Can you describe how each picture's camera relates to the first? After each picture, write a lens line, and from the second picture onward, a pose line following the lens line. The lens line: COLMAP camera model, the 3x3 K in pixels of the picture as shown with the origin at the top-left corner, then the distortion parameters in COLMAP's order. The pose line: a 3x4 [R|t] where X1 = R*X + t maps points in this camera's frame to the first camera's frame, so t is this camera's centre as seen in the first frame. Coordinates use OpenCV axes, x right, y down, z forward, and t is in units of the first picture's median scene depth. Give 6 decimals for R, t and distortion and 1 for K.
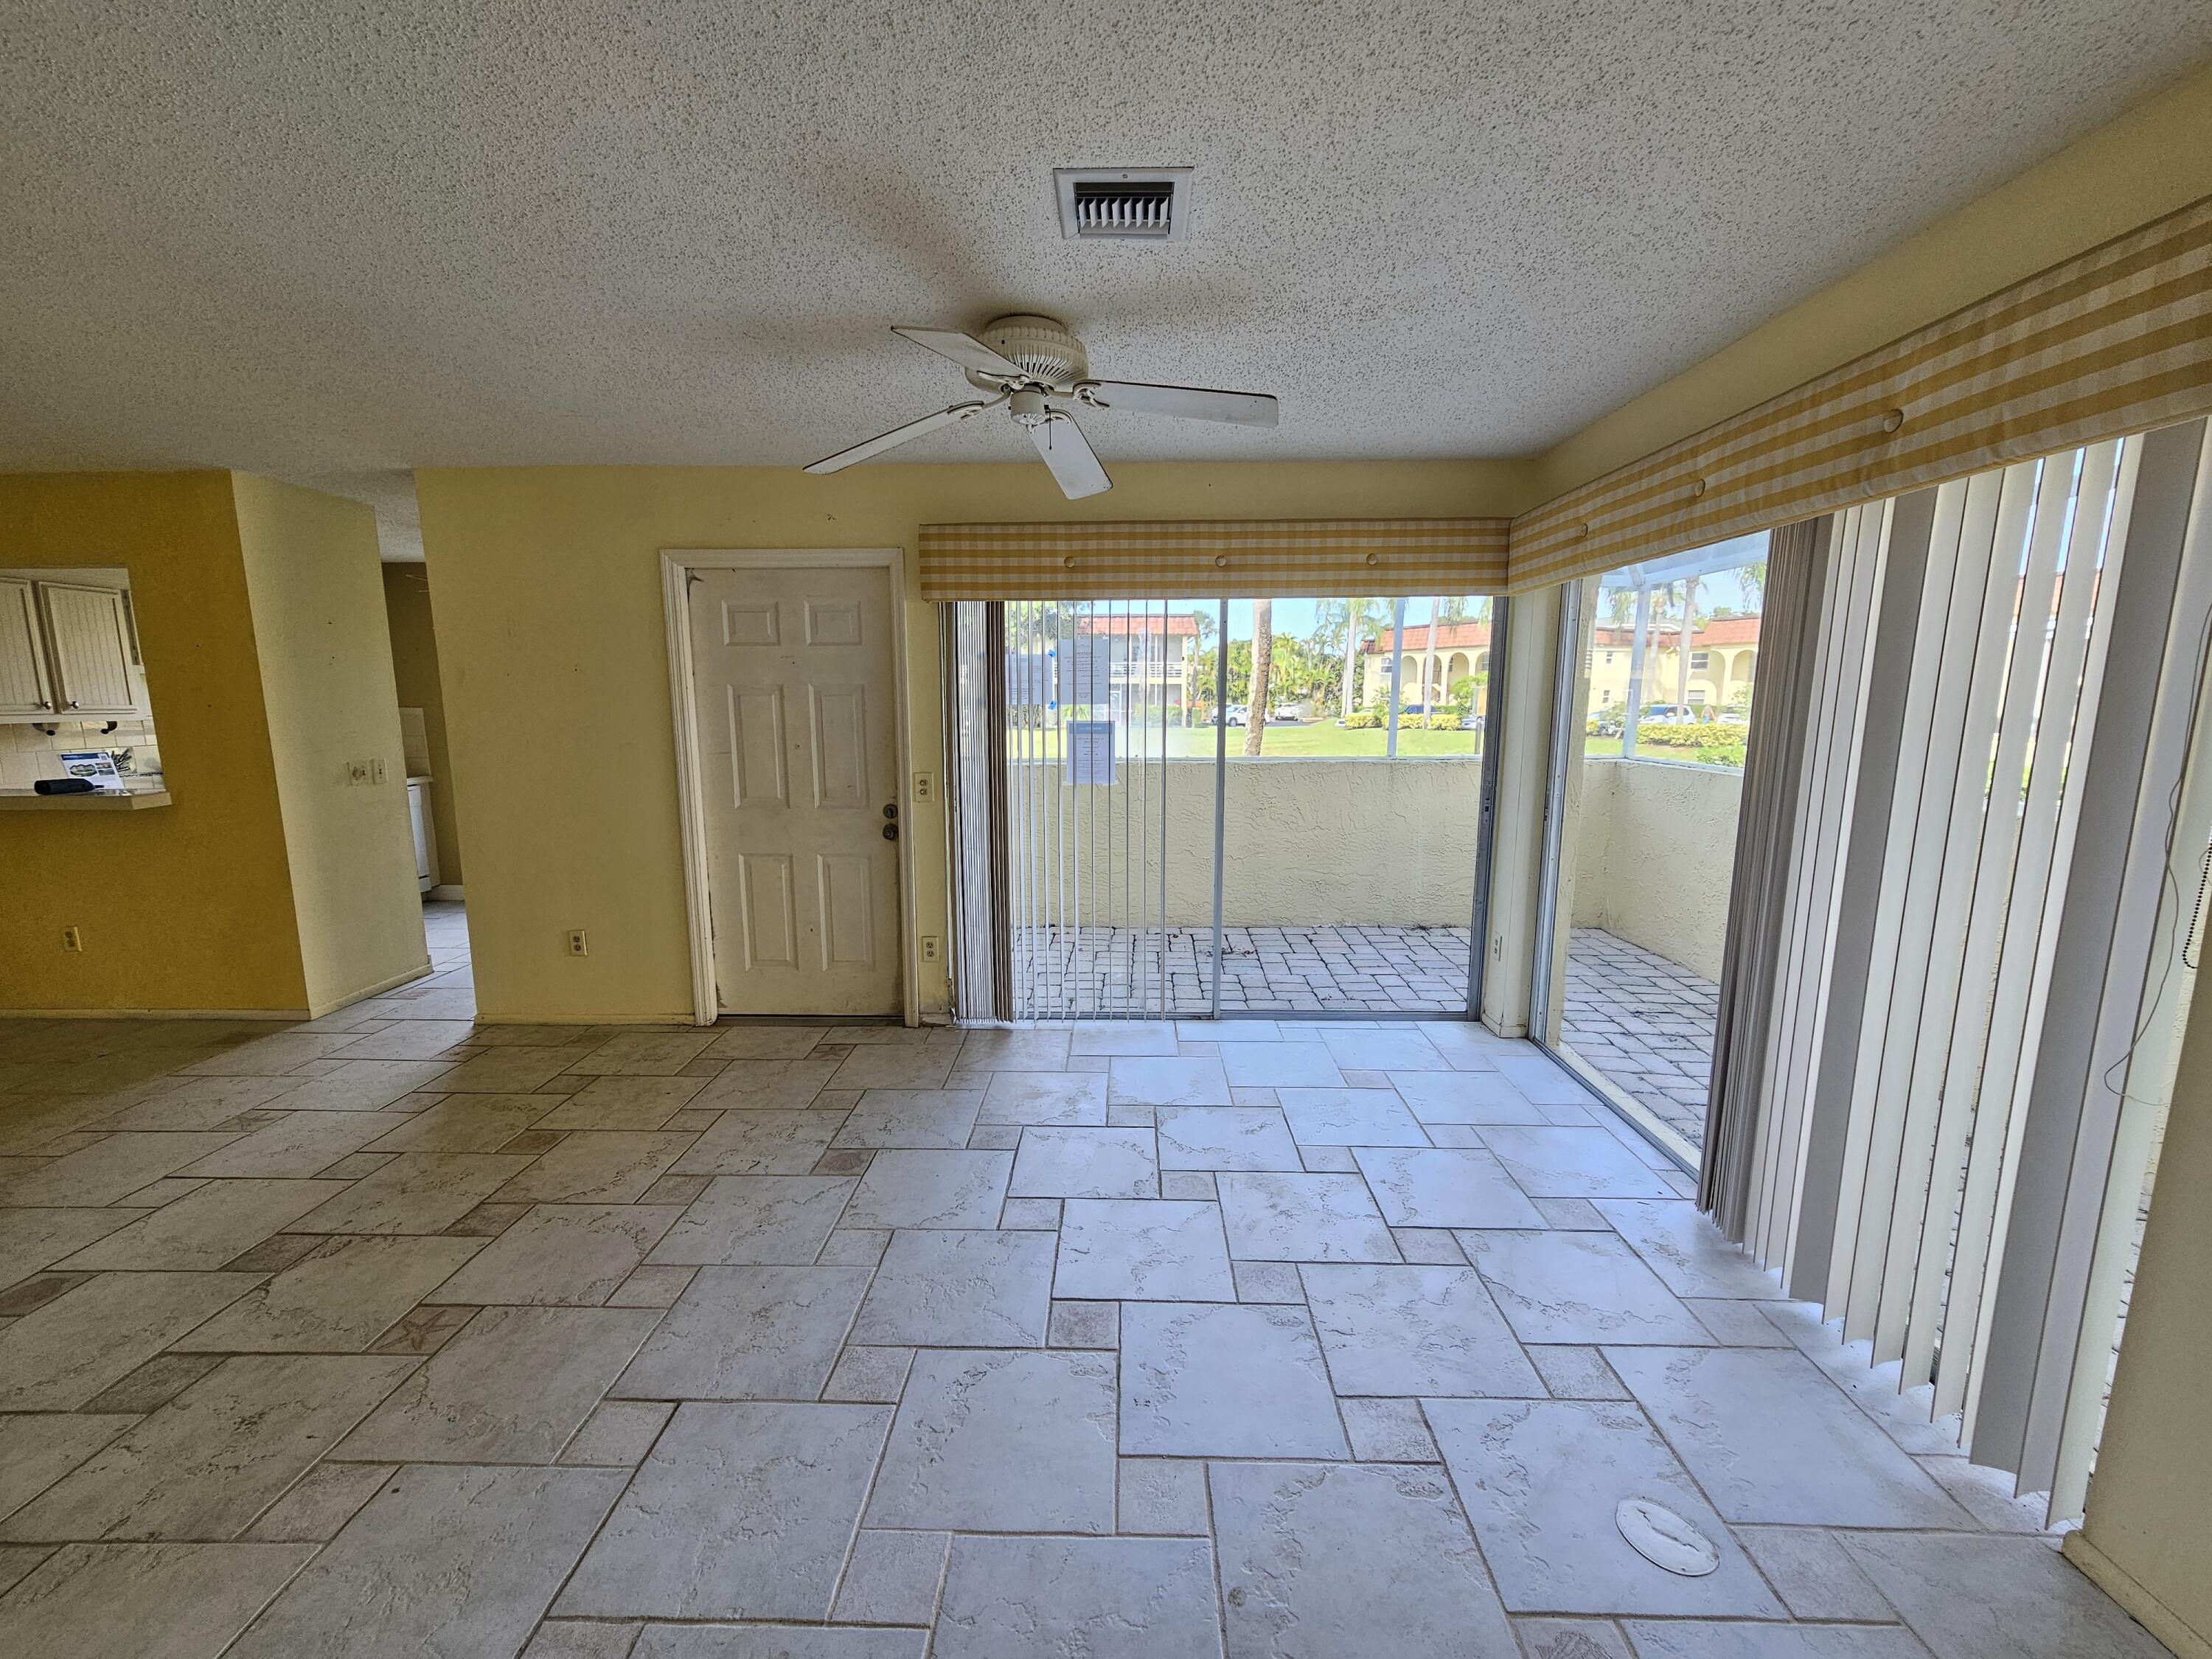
lens RADIAL K [[903.4, 0, 1103.9], [0, 903.4, 842.6], [0, 0, 1]] dist [0.000589, 0.000269]
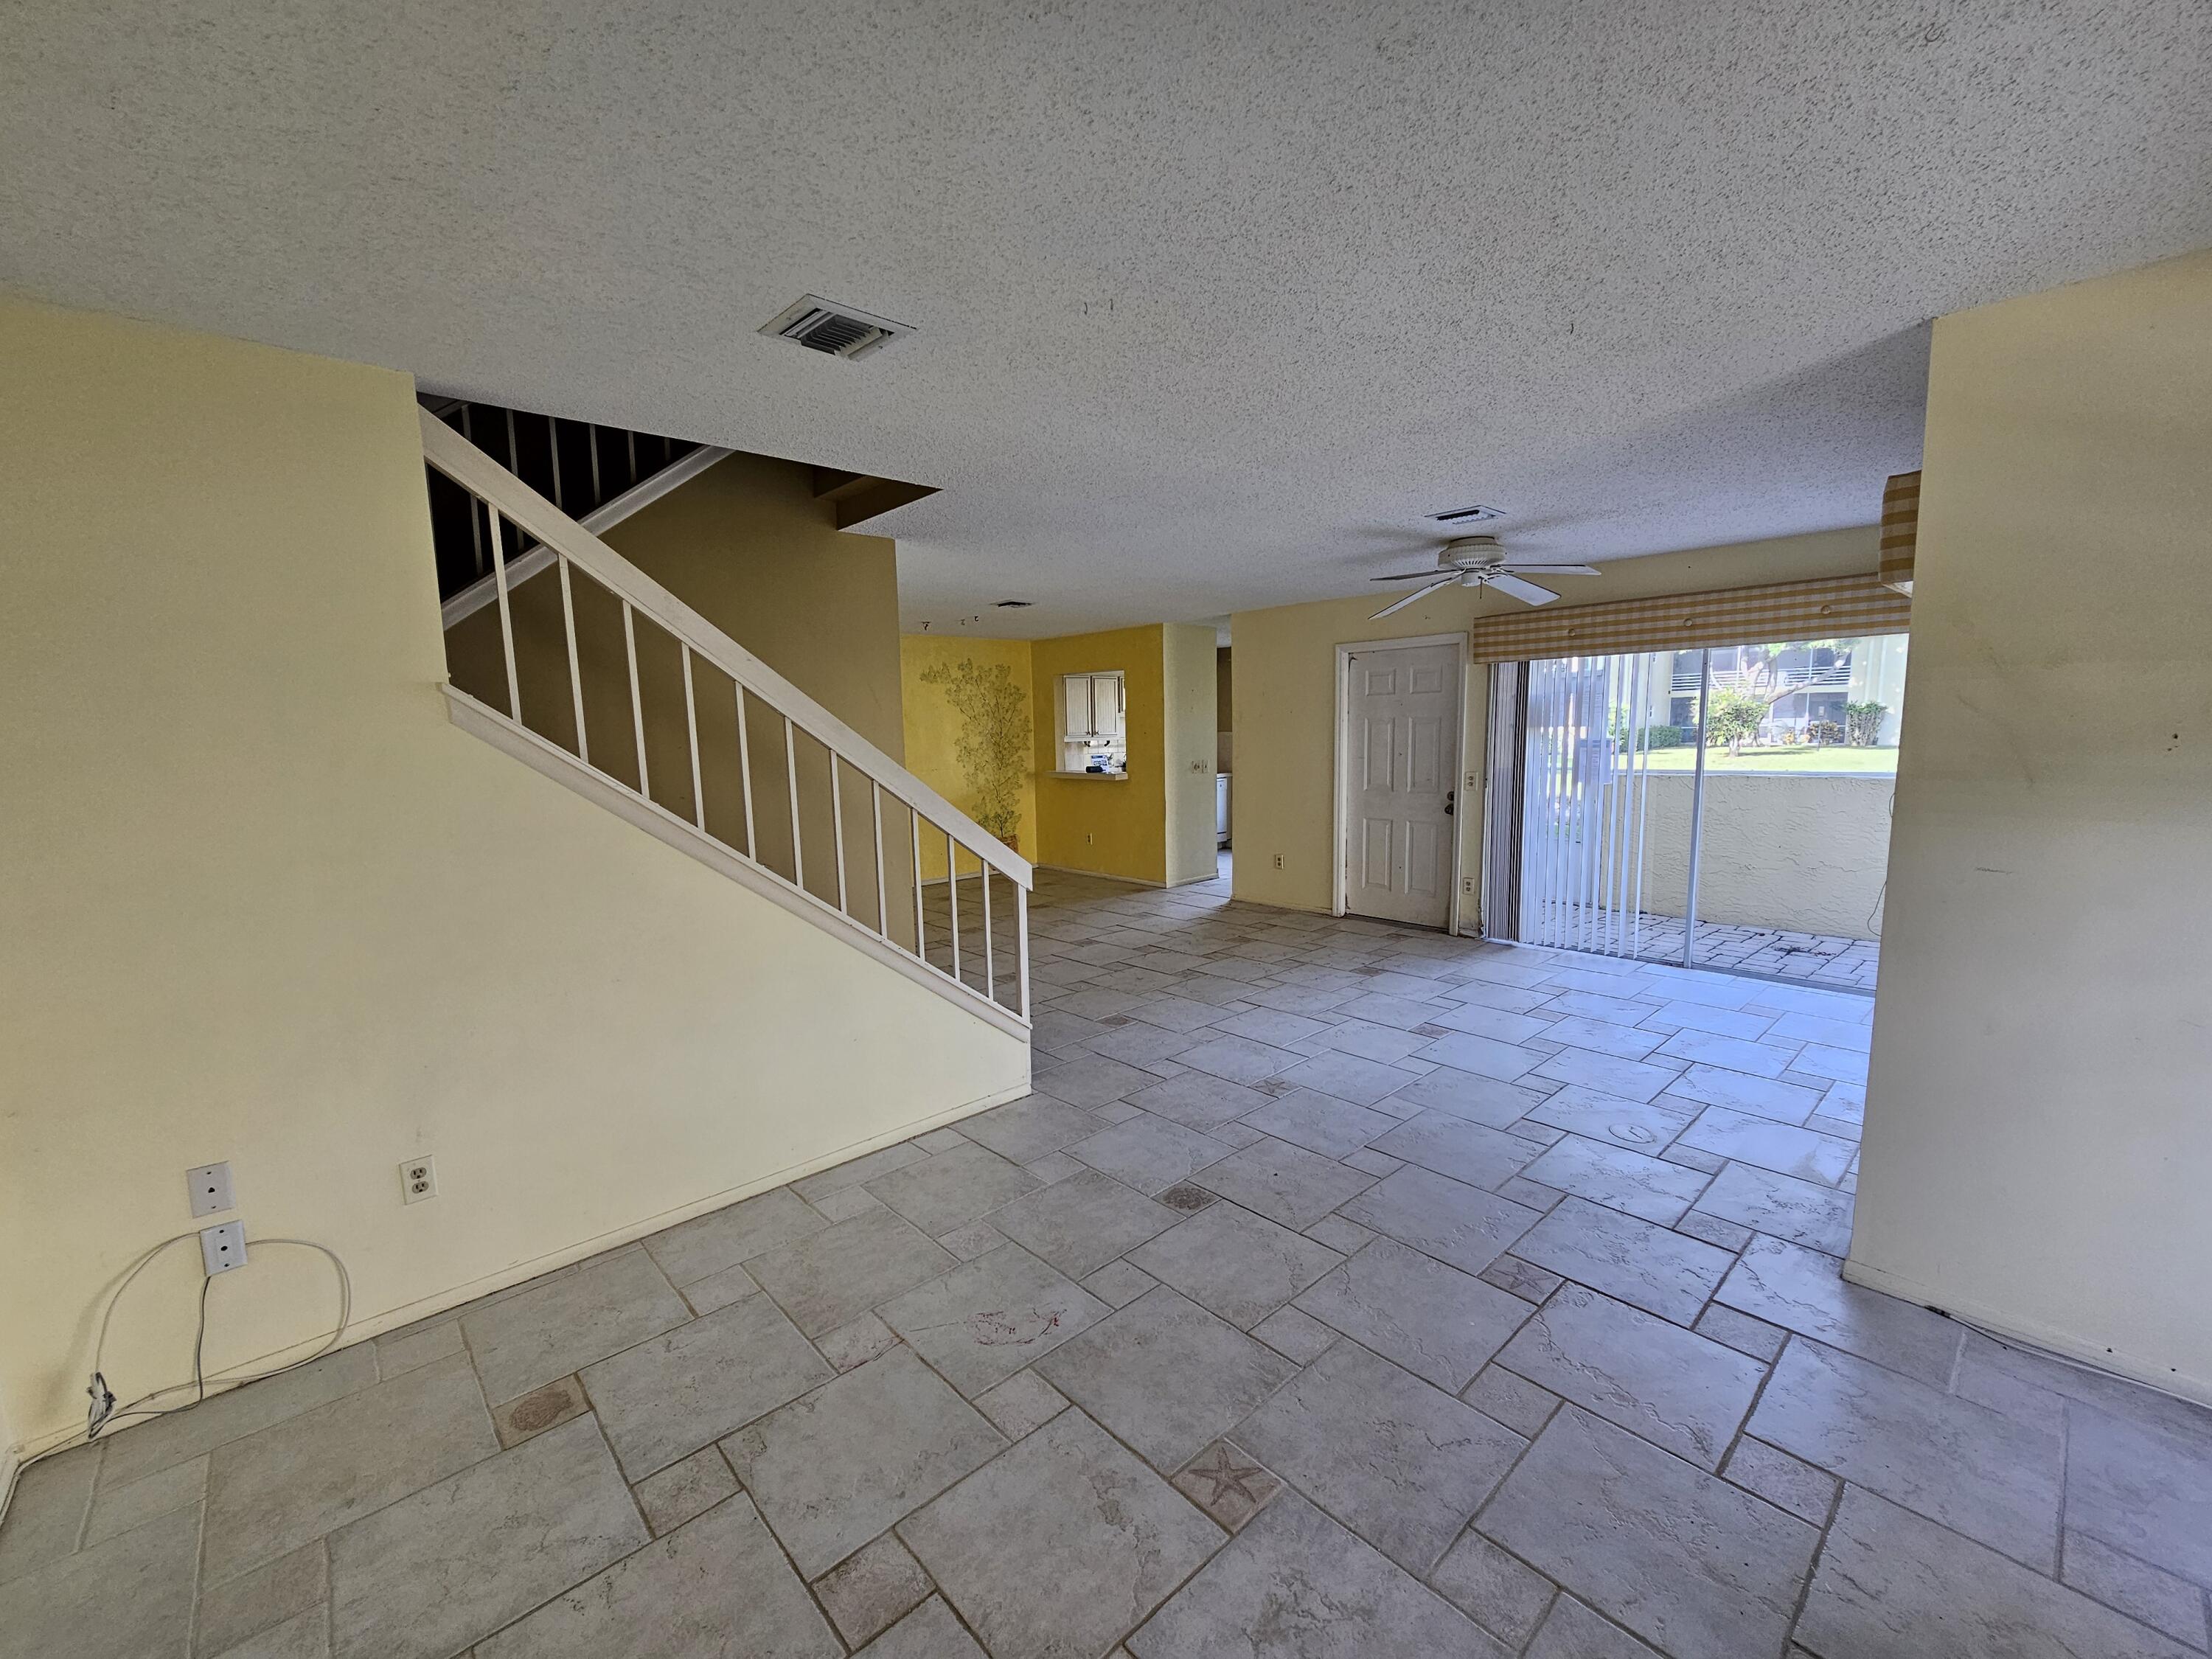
lens RADIAL K [[903.4, 0, 1103.9], [0, 903.4, 842.6], [0, 0, 1]] dist [0.000589, 0.000269]
pose [[0.693537, 0.079063, -0.716069, 0.523745], [-0.092184, 0.995528, 0.020635, 0.075919], [0.714498, 0.051699, 0.697724, -0.579733]]
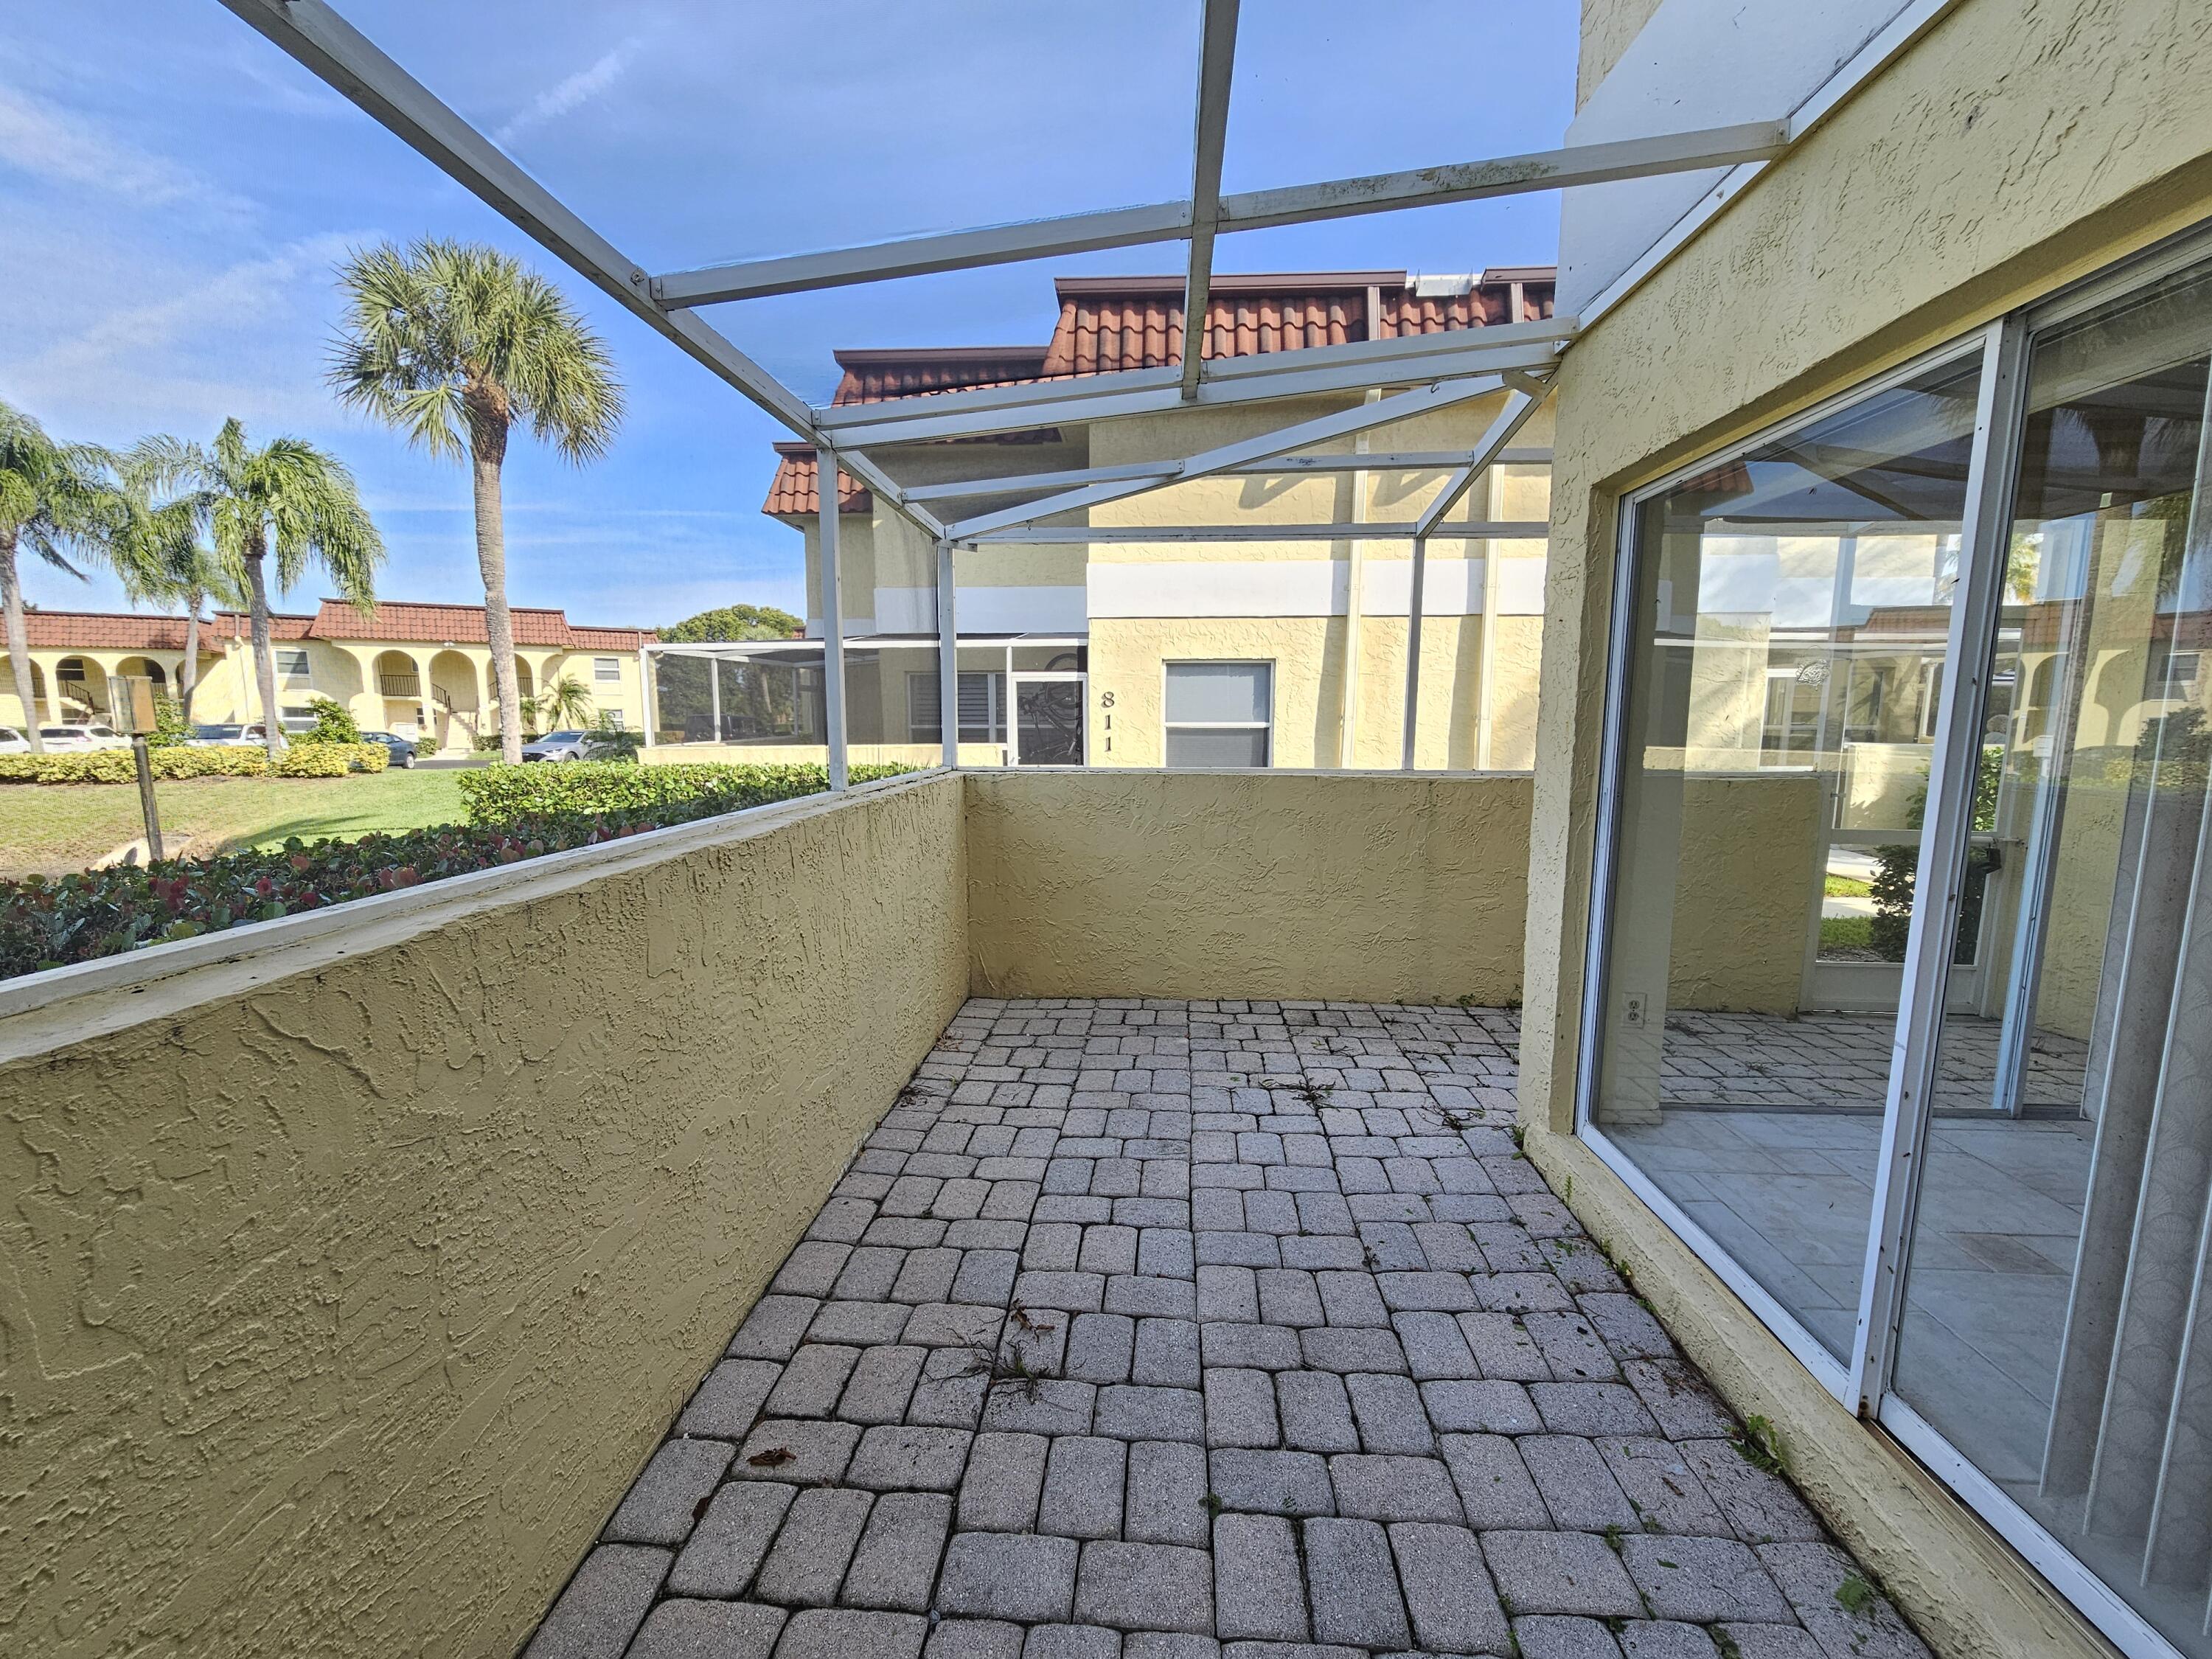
lens RADIAL K [[903.4, 0, 1103.9], [0, 903.4, 842.6], [0, 0, 1]] dist [0.000589, 0.000269]
pose [[0.044672, -0.133637, 0.990023, -0.310901], [0.158575, 0.979396, 0.125047, -0.191754], [-0.986336, 0.151406, 0.064943, 1.473202]]
